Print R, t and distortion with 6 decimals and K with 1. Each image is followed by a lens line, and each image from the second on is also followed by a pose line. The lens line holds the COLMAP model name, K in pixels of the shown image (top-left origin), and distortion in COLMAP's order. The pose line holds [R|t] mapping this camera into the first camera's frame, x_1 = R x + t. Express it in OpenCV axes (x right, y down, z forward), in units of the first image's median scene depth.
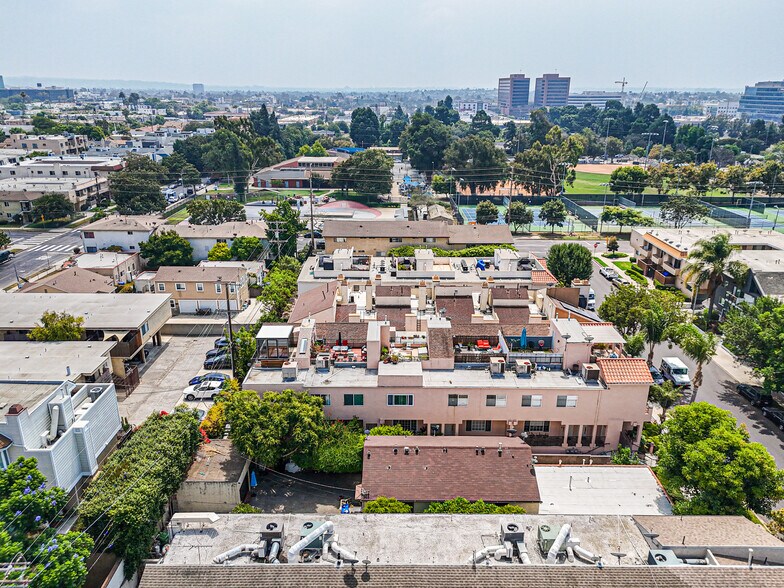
lens RADIAL K [[573.9, 0, 389.7], [0, 573.9, 294.3], [0, 0, 1]] dist [0.069569, -0.077115]
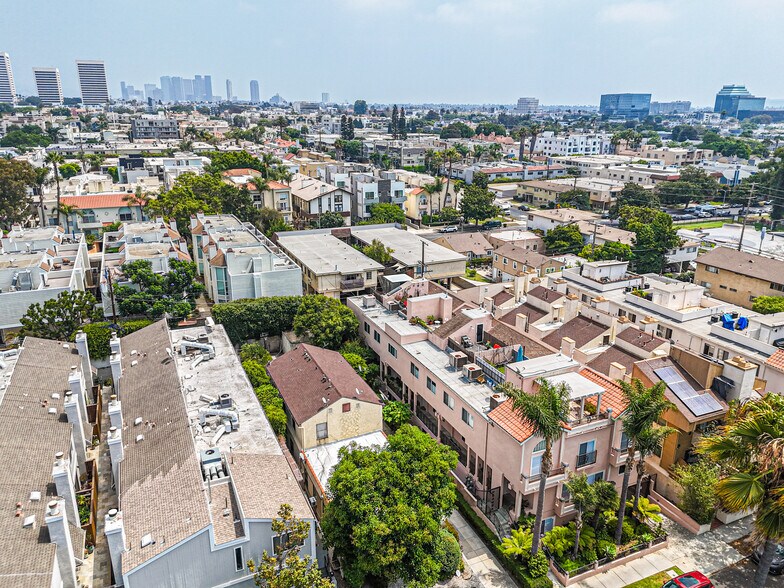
lens RADIAL K [[573.9, 0, 393.6], [0, 573.9, 291.6], [0, 0, 1]] dist [0.069569, -0.077115]
pose [[0.415160, 0.275812, -0.866931, 0.355987], [-0.309462, 0.938923, 0.150519, -0.036963], [0.855497, 0.205793, 0.475157, 0.152375]]
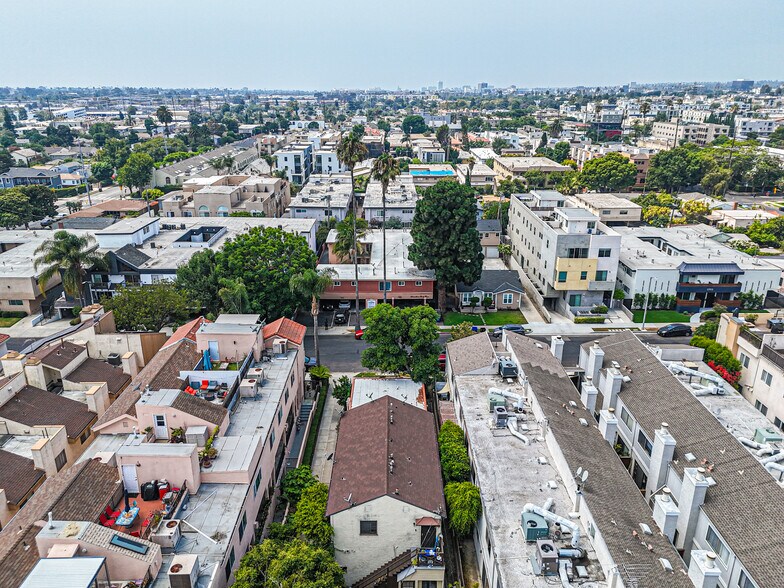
lens RADIAL K [[573.9, 0, 392.7], [0, 573.9, 293.2], [0, 0, 1]] dist [0.069569, -0.077115]
pose [[-0.006311, -0.340334, 0.940283, -0.222783], [0.334061, 0.885563, 0.322770, -0.081466], [-0.942530, 0.316149, 0.108104, 0.239777]]
